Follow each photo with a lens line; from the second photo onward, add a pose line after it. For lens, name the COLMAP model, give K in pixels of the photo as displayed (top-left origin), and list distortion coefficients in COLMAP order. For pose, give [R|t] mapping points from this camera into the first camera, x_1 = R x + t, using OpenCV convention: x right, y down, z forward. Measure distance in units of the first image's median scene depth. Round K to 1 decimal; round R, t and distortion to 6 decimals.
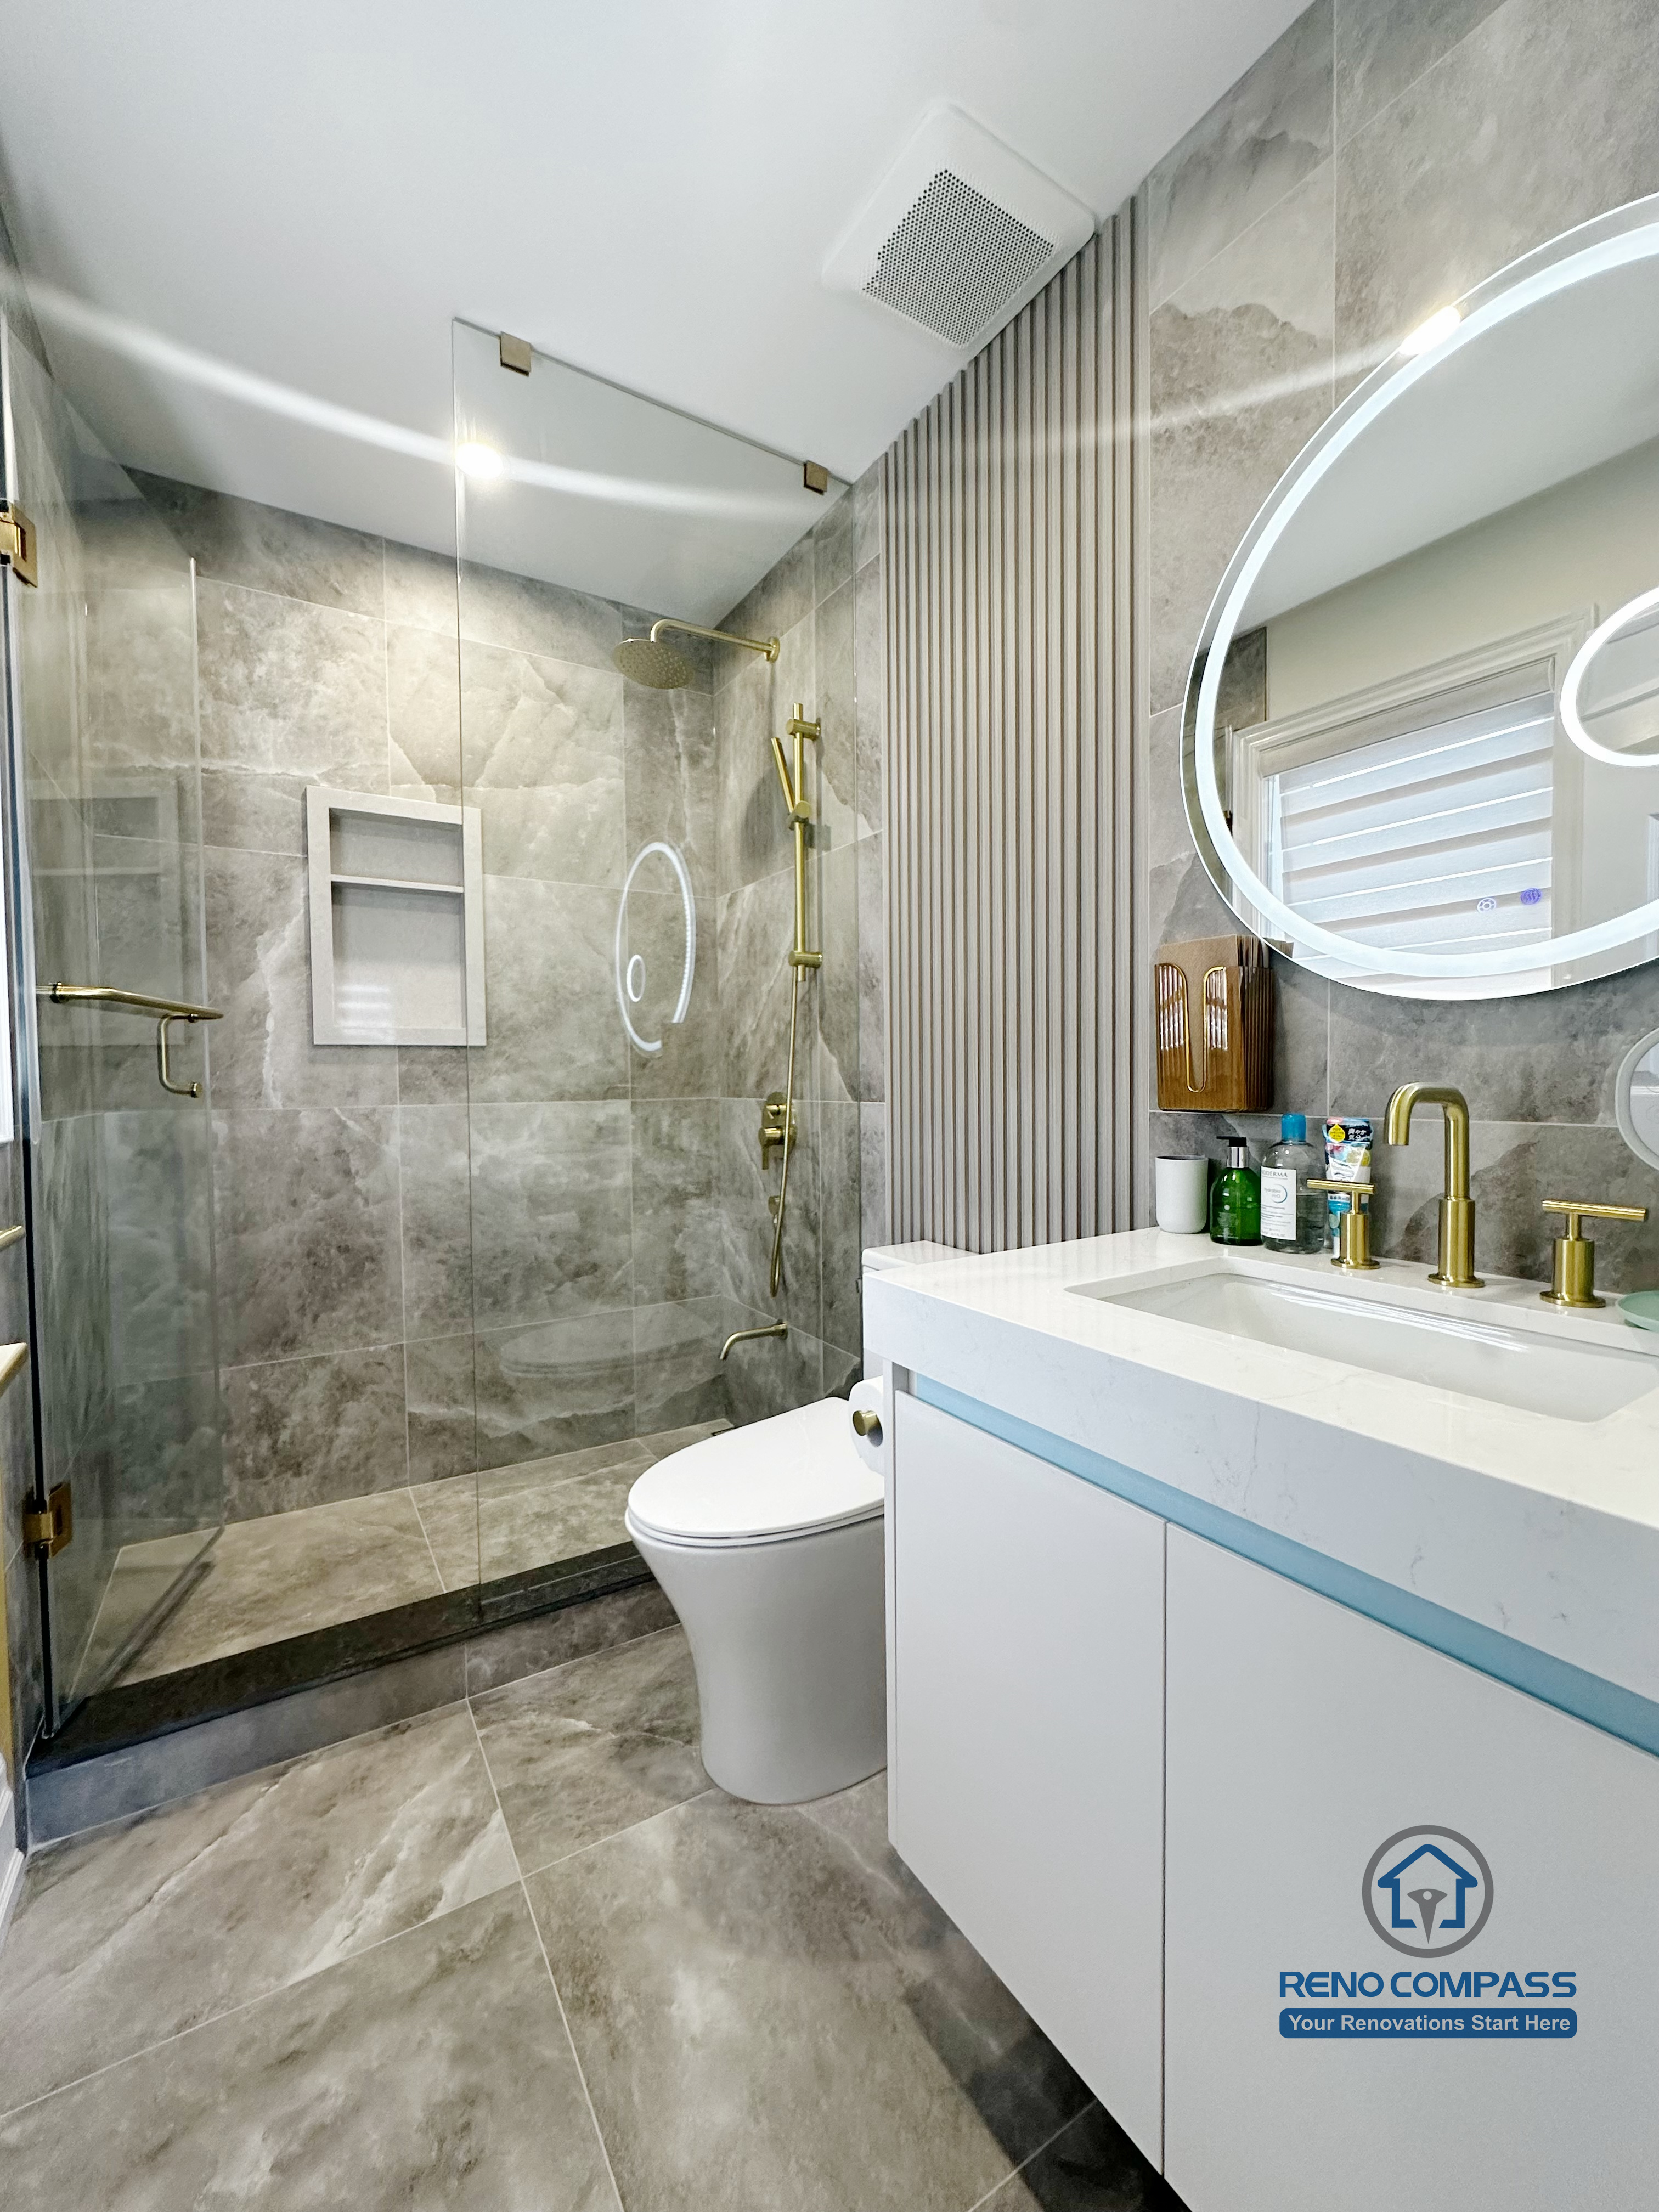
lens RADIAL K [[885.3, 0, 832.9], [0, 885.3, 1105.5], [0, 0, 1]] dist [-0.005876, 0.001058]
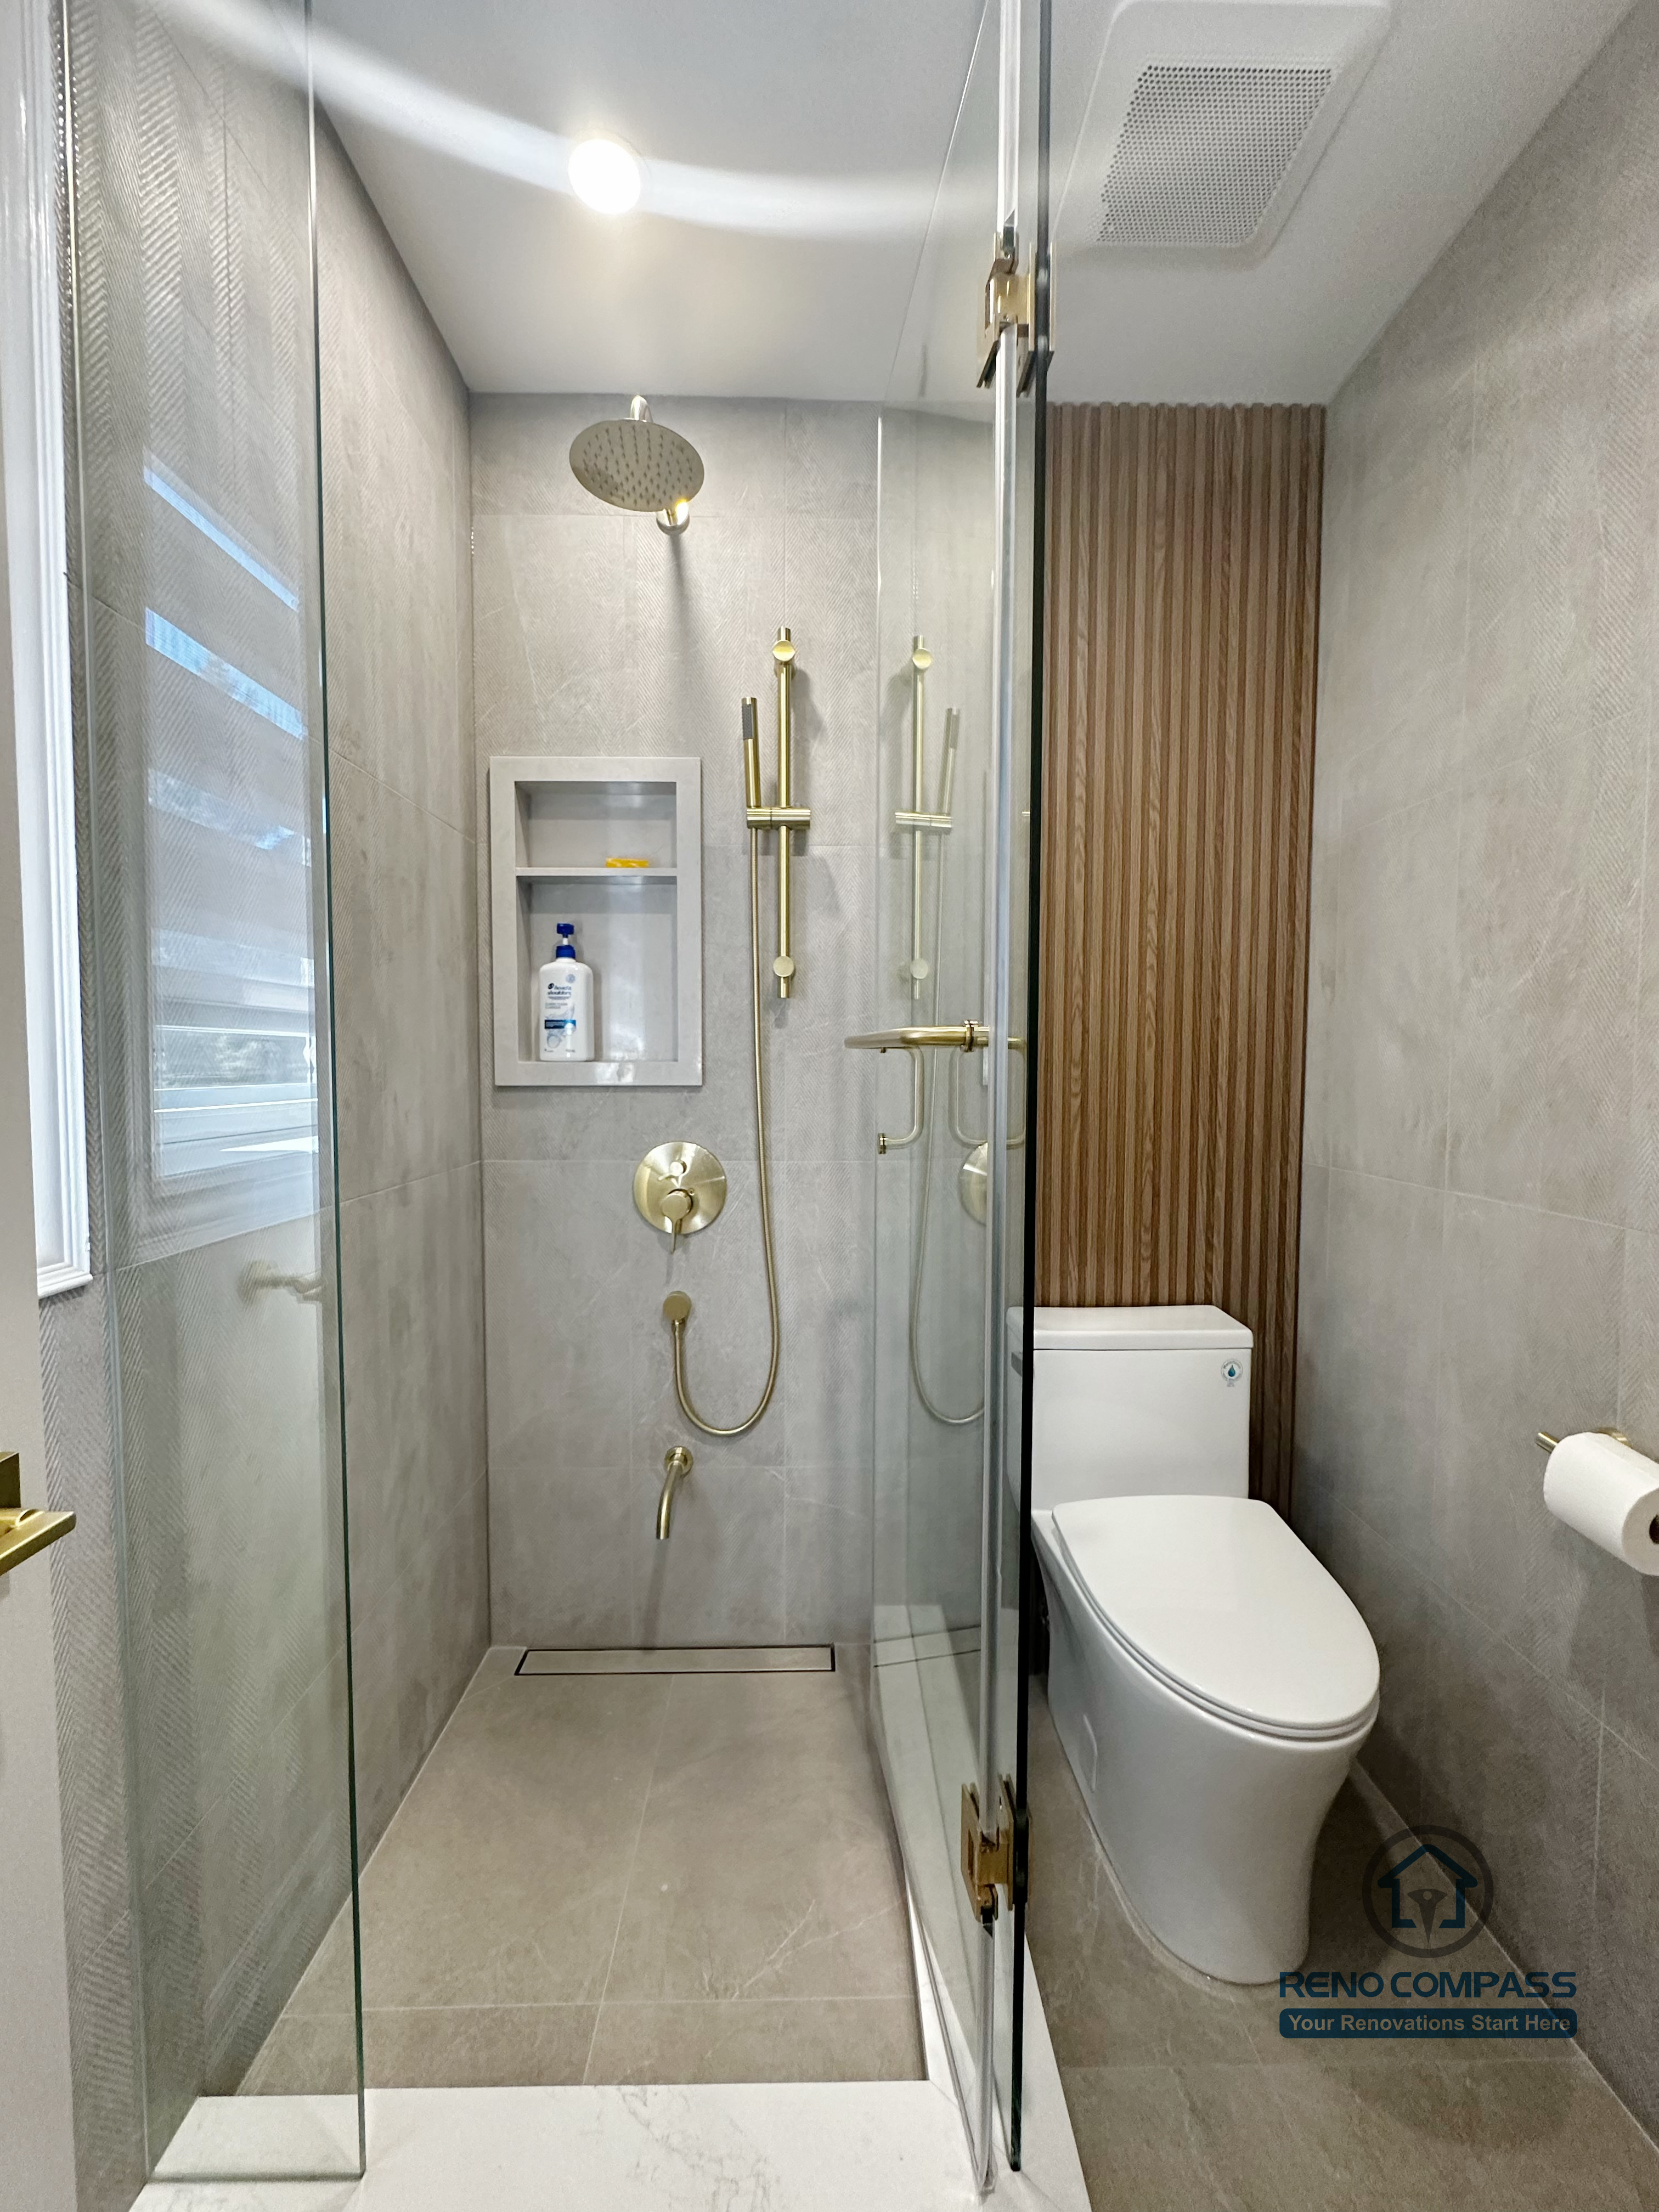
lens RADIAL K [[885.3, 0, 831.6], [0, 885.3, 1102.1], [0, 0, 1]] dist [-0.005876, 0.001058]
pose [[0.855947, 0.044304, -0.515163, 0.082111], [-0.032993, 0.998972, 0.031094, -0.084409], [0.516011, -0.009618, 0.856528, 0.454018]]
